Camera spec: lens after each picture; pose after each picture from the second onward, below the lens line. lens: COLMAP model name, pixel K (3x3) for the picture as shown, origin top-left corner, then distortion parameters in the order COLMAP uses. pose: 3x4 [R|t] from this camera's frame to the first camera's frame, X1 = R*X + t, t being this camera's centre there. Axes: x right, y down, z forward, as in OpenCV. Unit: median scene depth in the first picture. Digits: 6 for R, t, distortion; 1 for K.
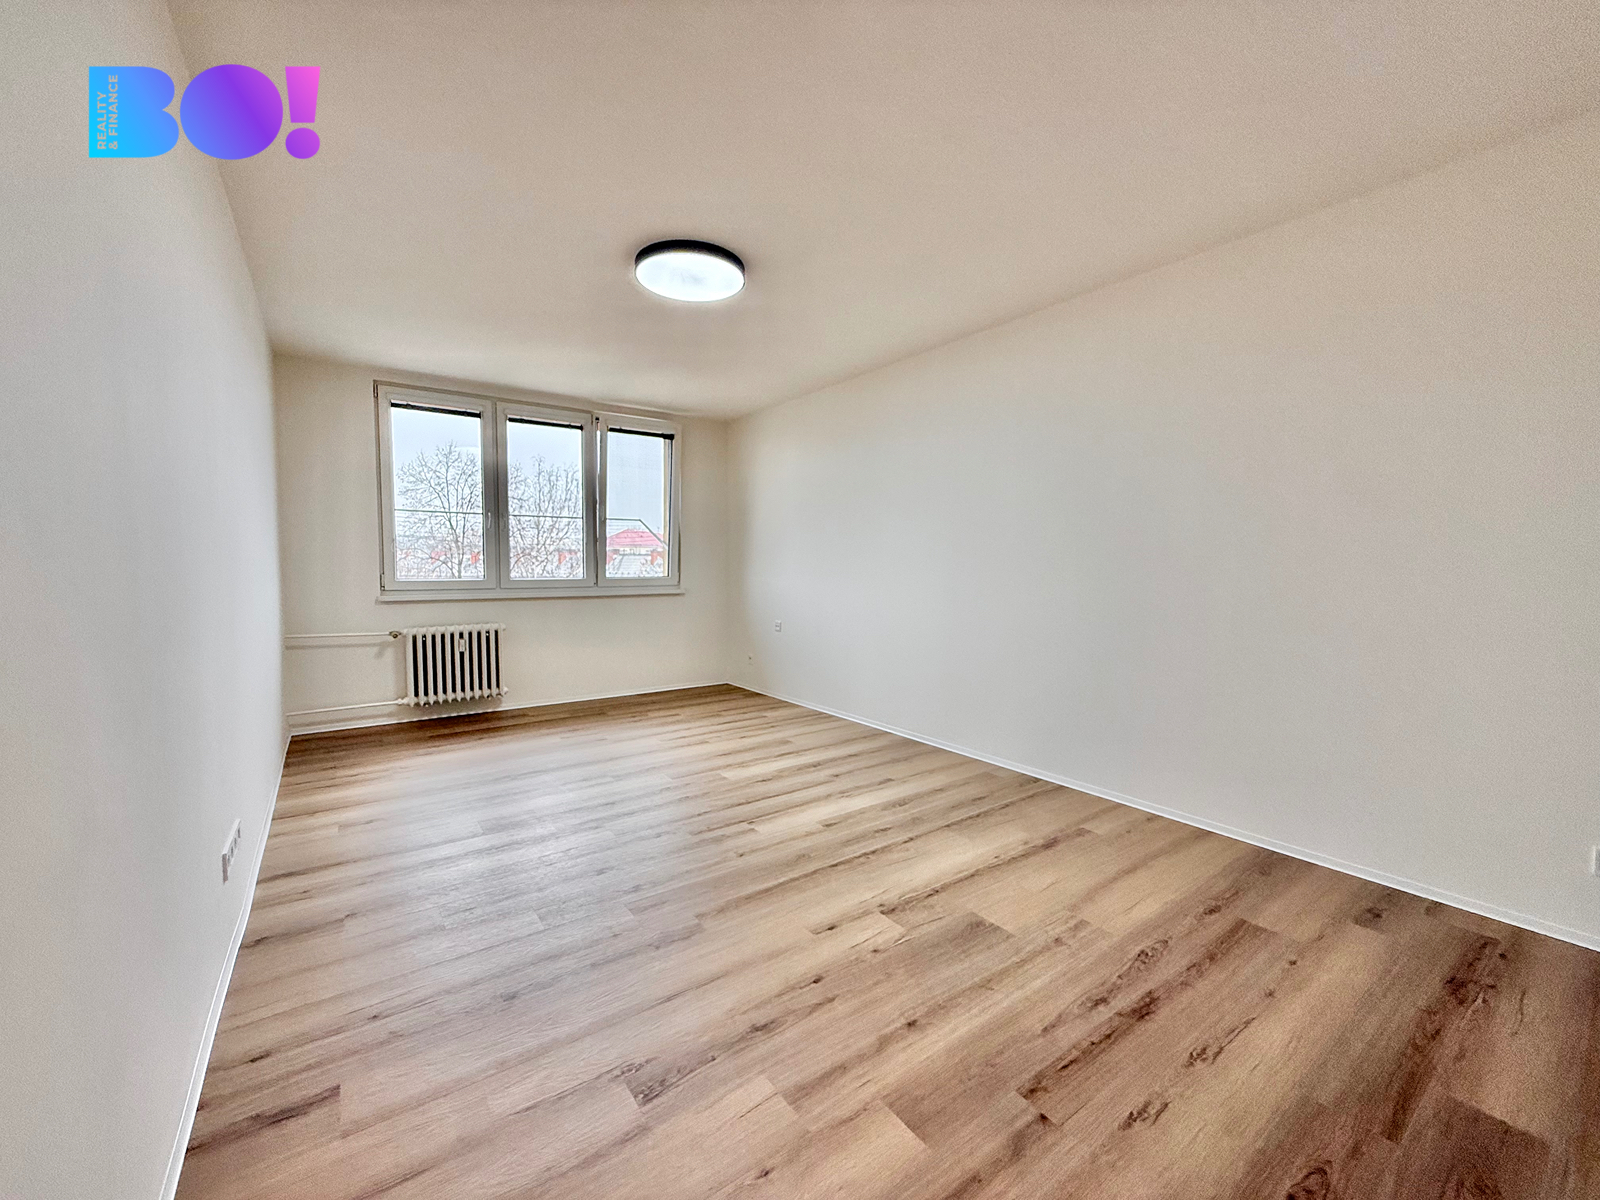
lens RADIAL K [[636.4, 0, 797.4], [0, 636.4, 601.9], [0, 0, 1]] dist [0.000635, -0.000096]
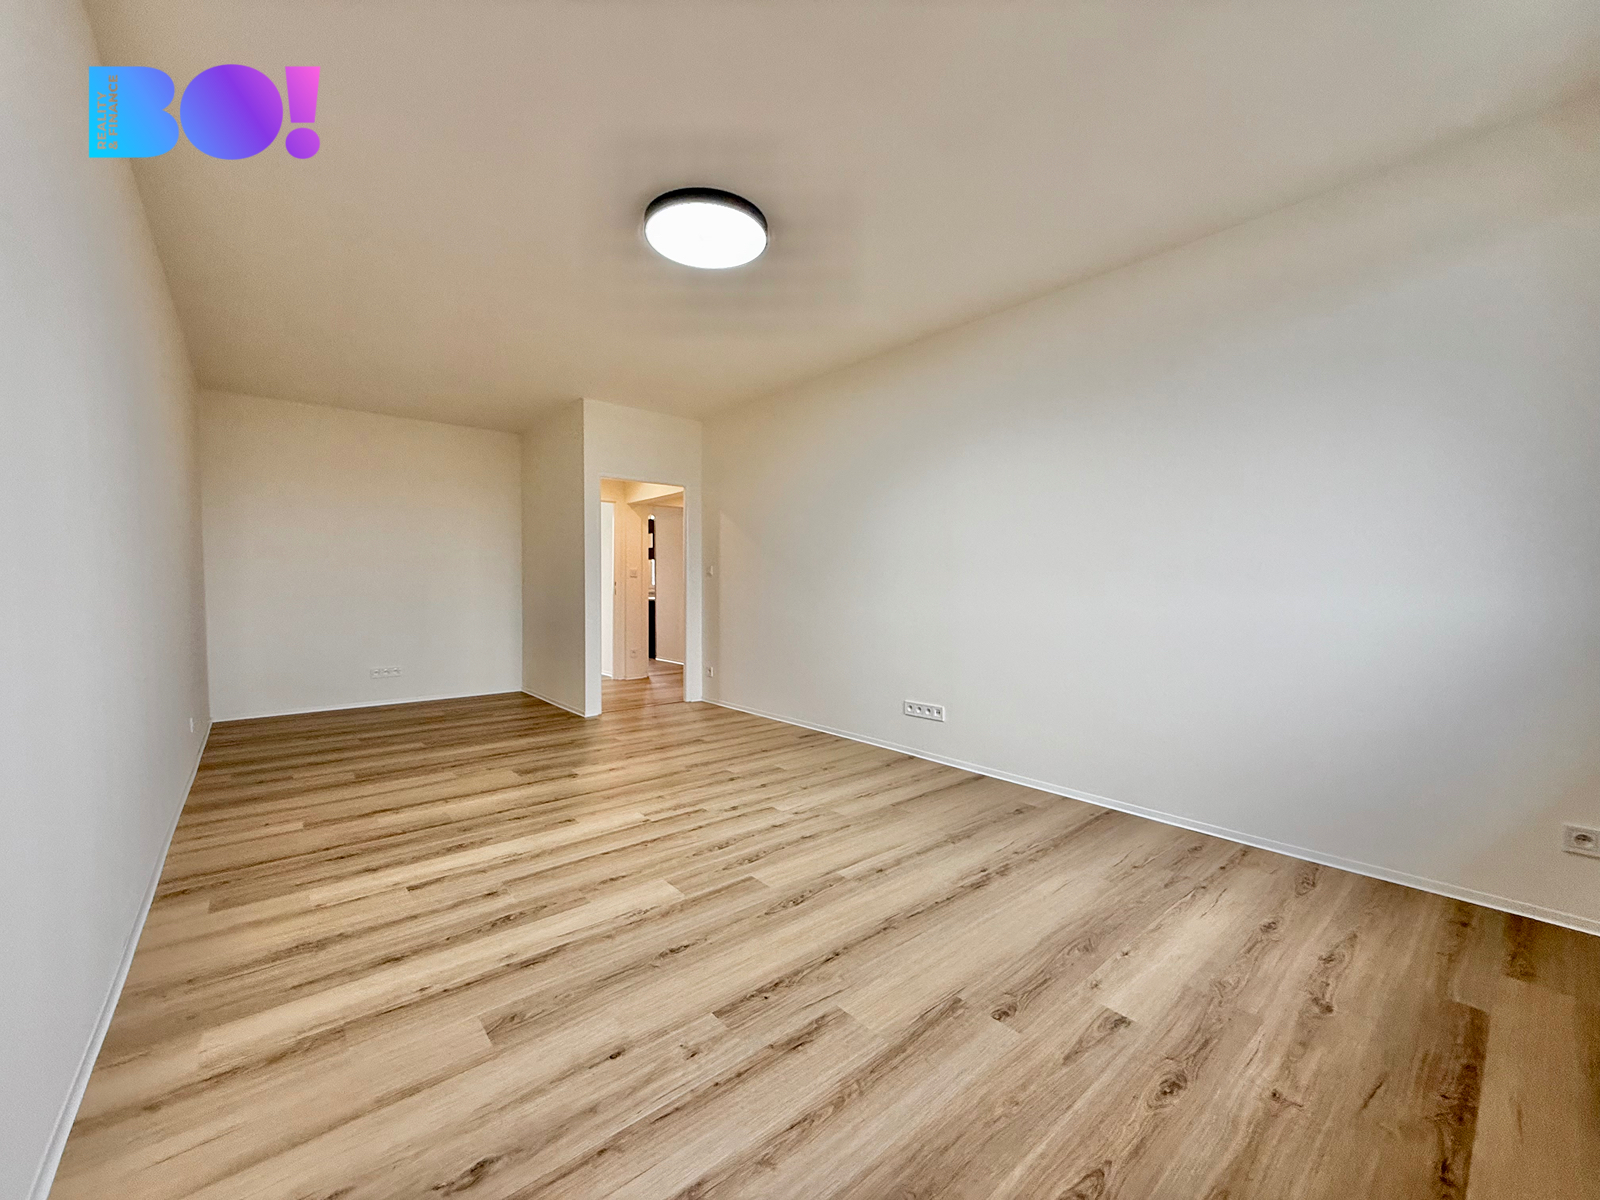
lens RADIAL K [[636.4, 0, 797.4], [0, 636.4, 601.9], [0, 0, 1]] dist [0.000635, -0.000096]
pose [[-0.996947, -0.002330, -0.078052, -0.204813], [-0.009061, 0.996254, 0.085999, -0.071443], [0.077560, 0.086444, -0.993233, 1.767593]]
